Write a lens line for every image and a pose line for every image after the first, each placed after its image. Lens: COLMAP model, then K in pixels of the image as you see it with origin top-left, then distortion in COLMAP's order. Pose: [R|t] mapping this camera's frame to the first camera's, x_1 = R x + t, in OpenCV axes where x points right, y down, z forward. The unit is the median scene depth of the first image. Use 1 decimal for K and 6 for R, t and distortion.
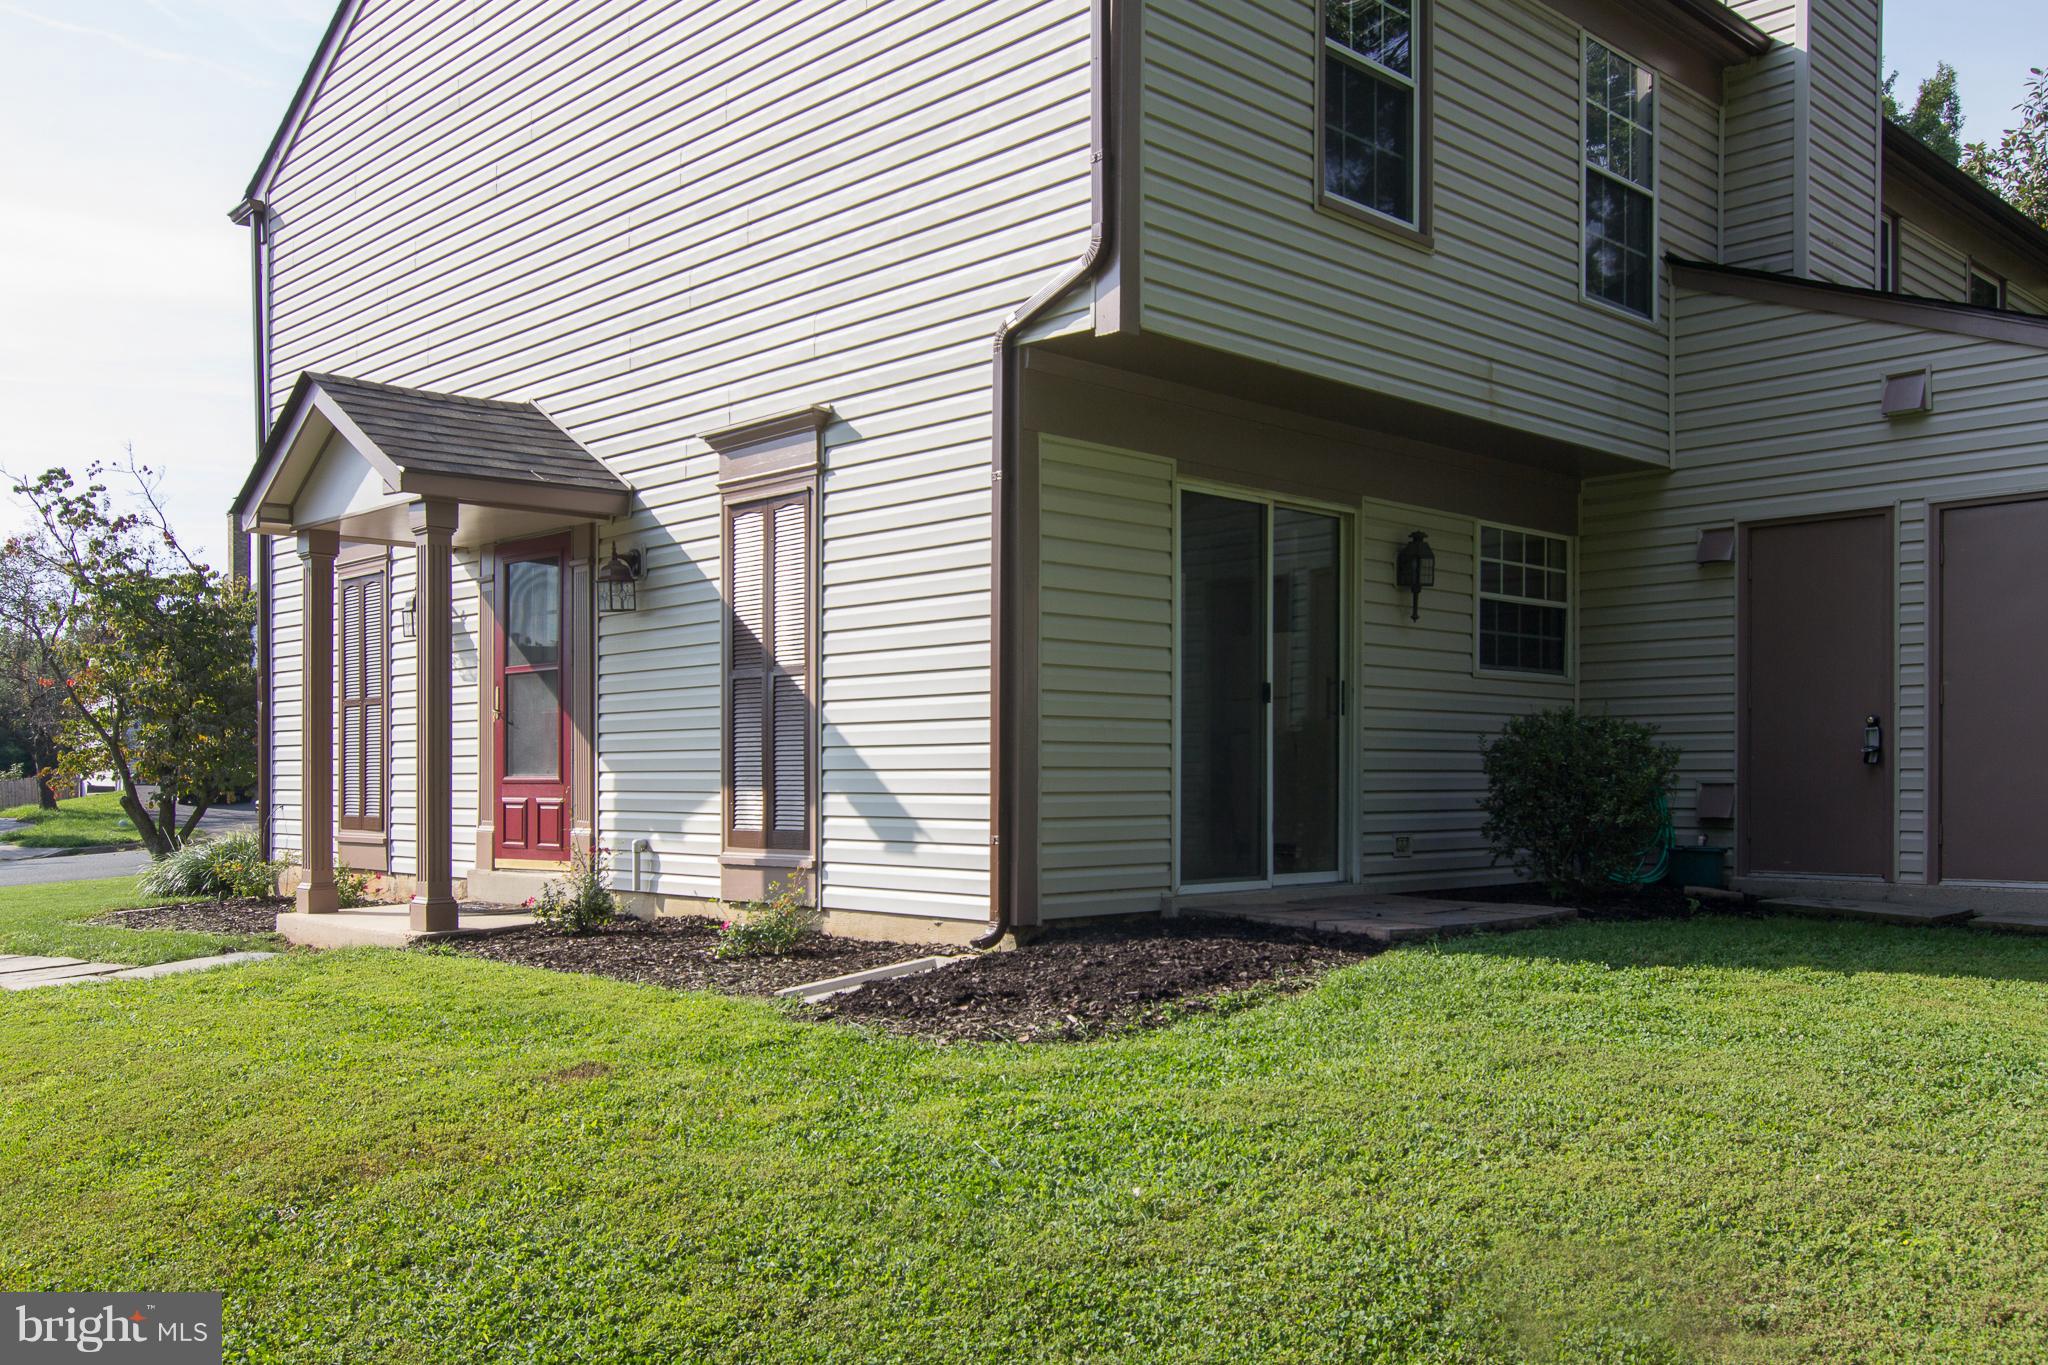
lens RADIAL K [[1752.9, 0, 1027.3], [0, 1752.9, 807.6], [0, 0, 1]] dist [-0.000189, -0.002700]
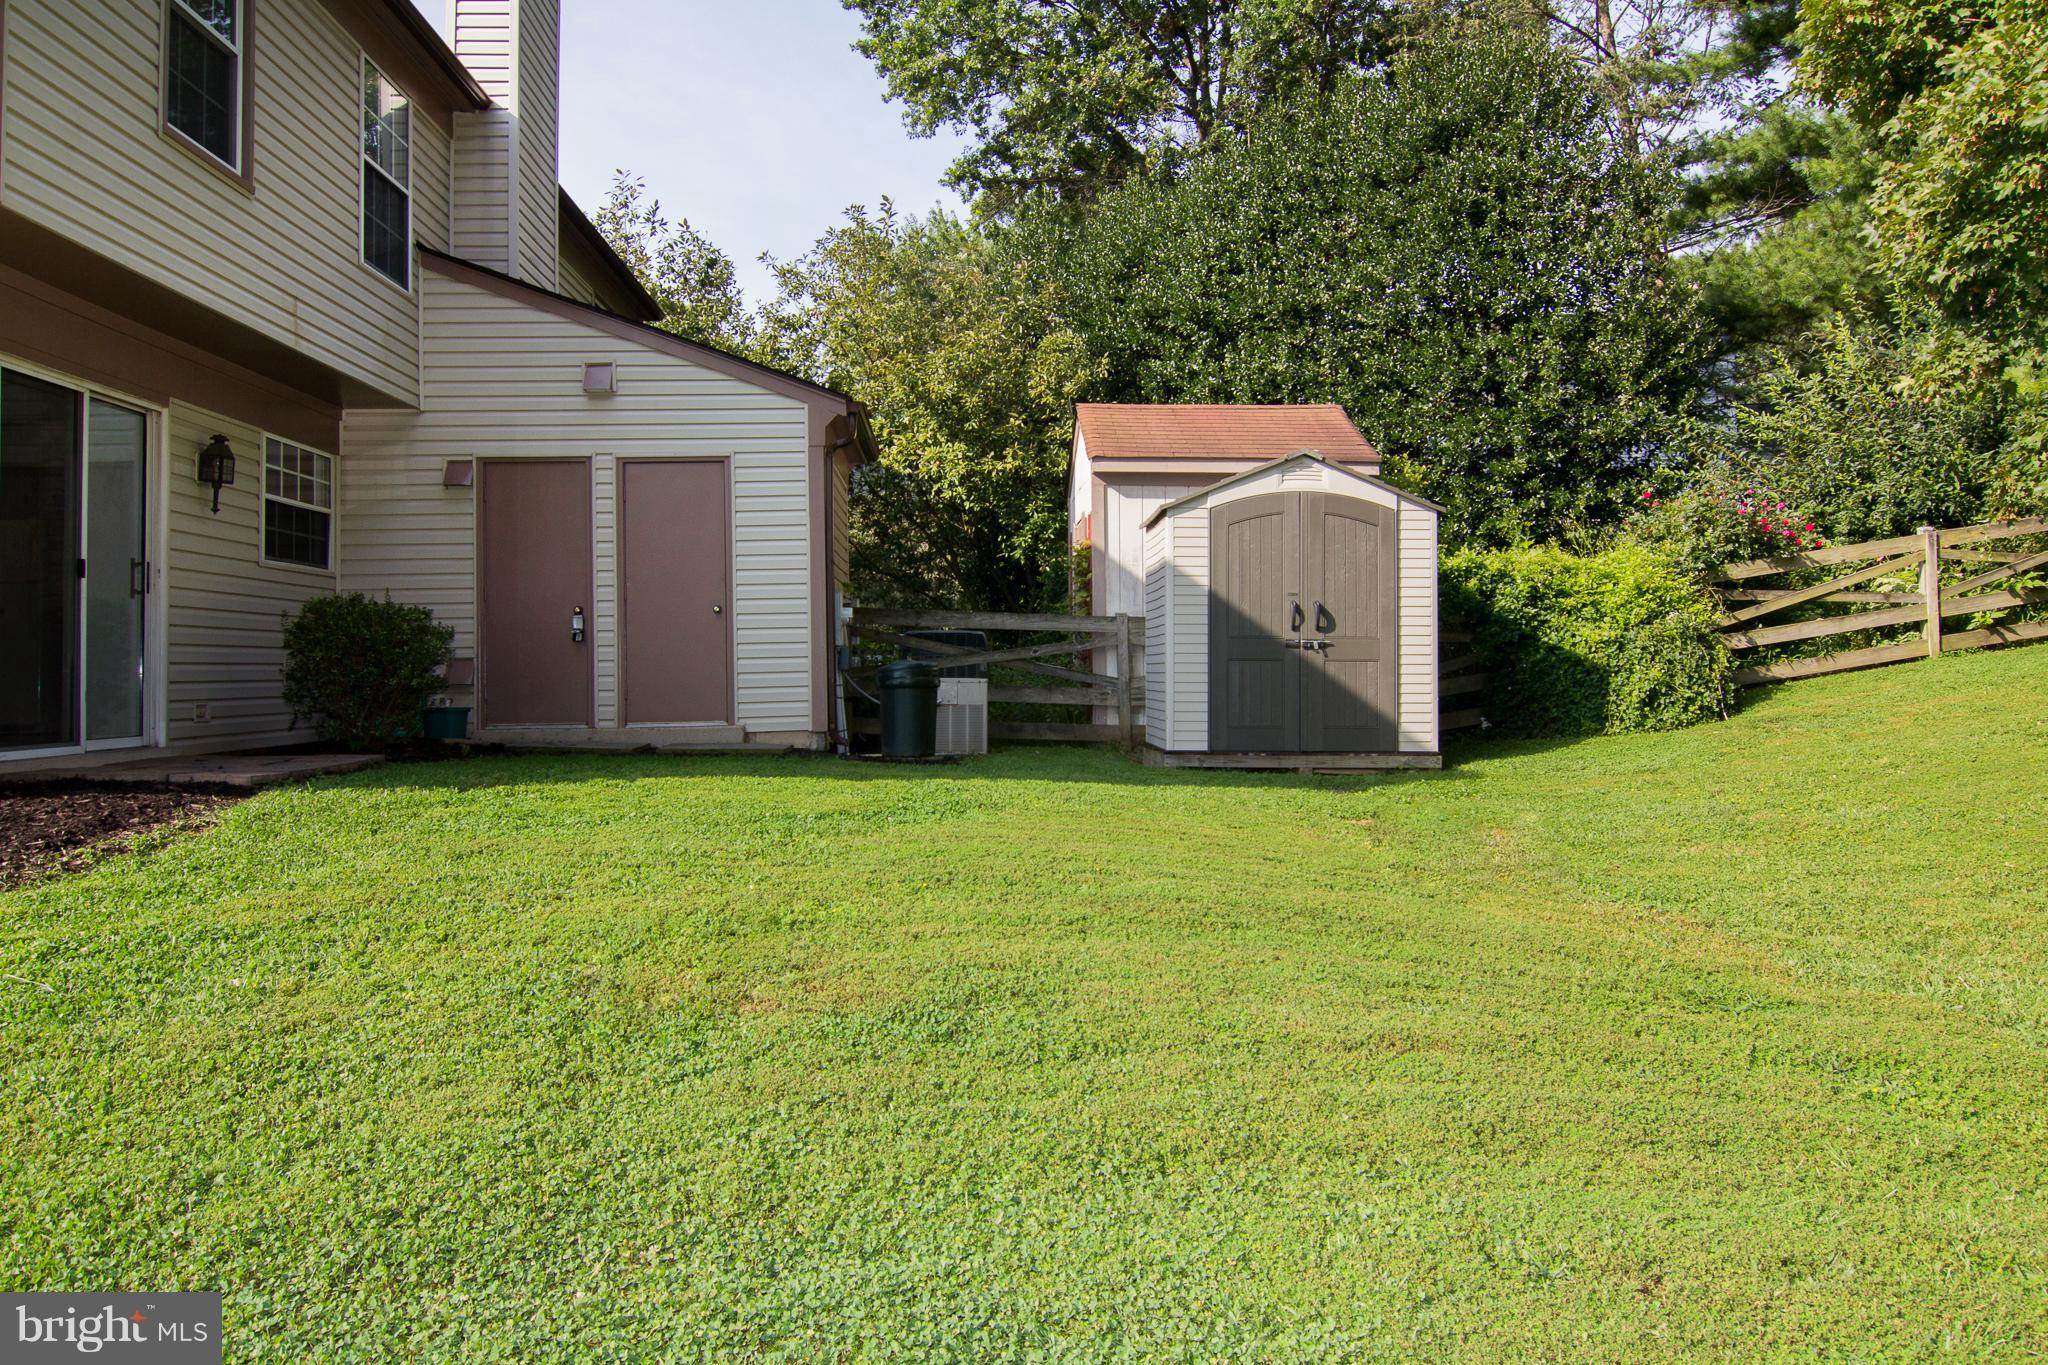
lens RADIAL K [[1404.7, 0, 1028.0], [0, 1404.7, 614.7], [0, 0, 1]] dist [-0.002669, -0.005800]
pose [[0.659017, 0.020650, 0.751845, -0.113701], [0.026100, 0.998393, -0.050299, 0.018527], [-0.751675, 0.052771, 0.657419, 0.013016]]
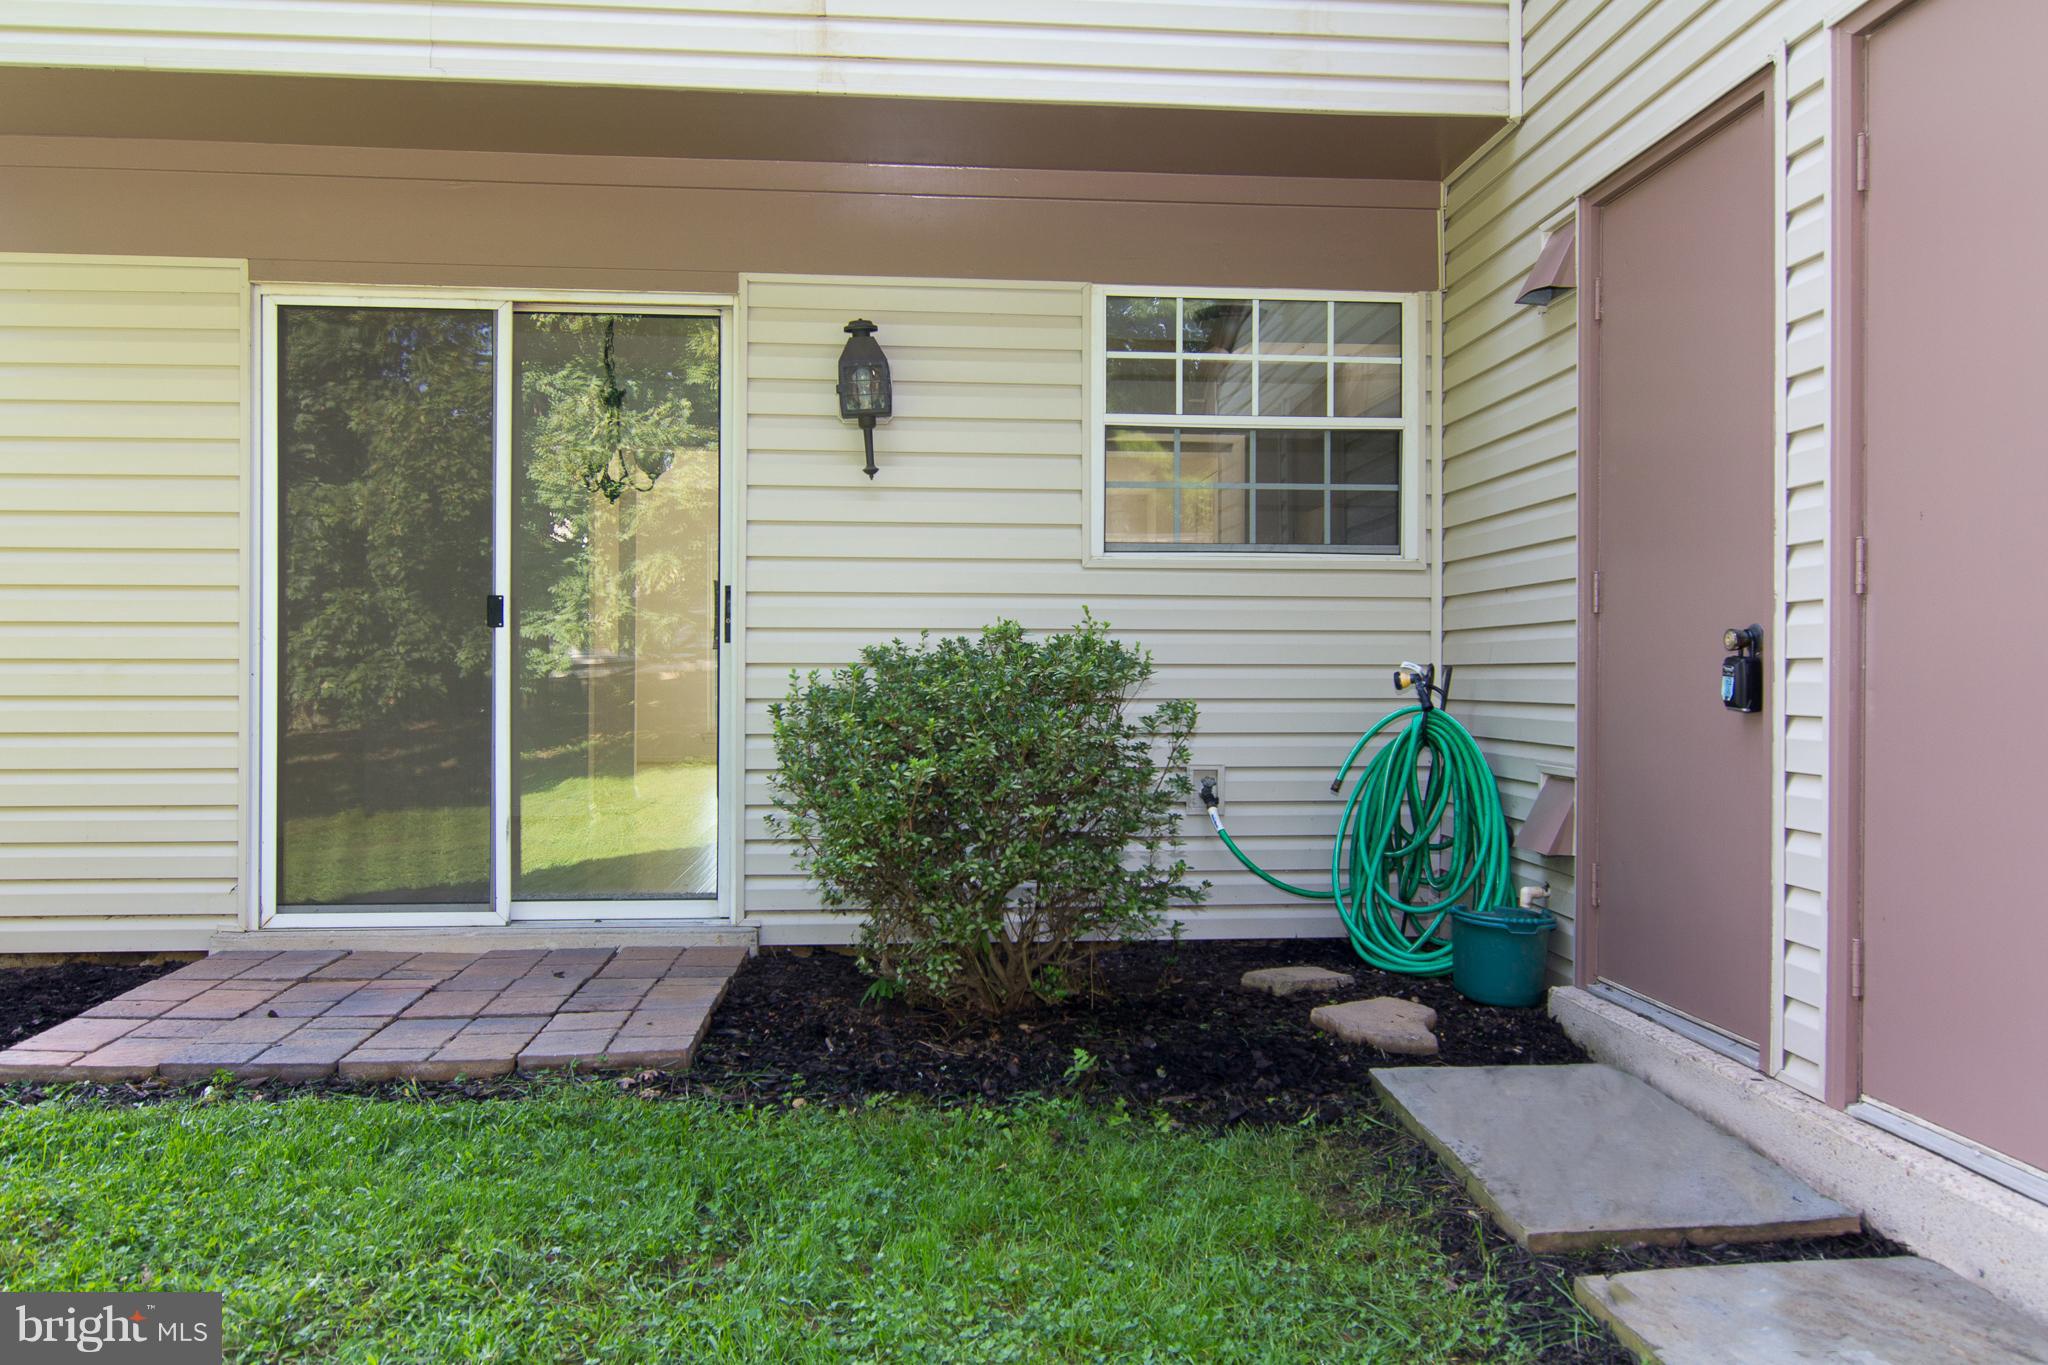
lens RADIAL K [[1508.1, 0, 1022.3], [0, 1508.1, 676.2], [0, 0, 1]] dist [0.011066, 0.000854]
pose [[0.770503, 0.004891, -0.637417, 0.579657], [-0.015793, 0.999810, -0.011420, -0.036187], [0.637240, 0.018866, 0.770434, 0.654058]]
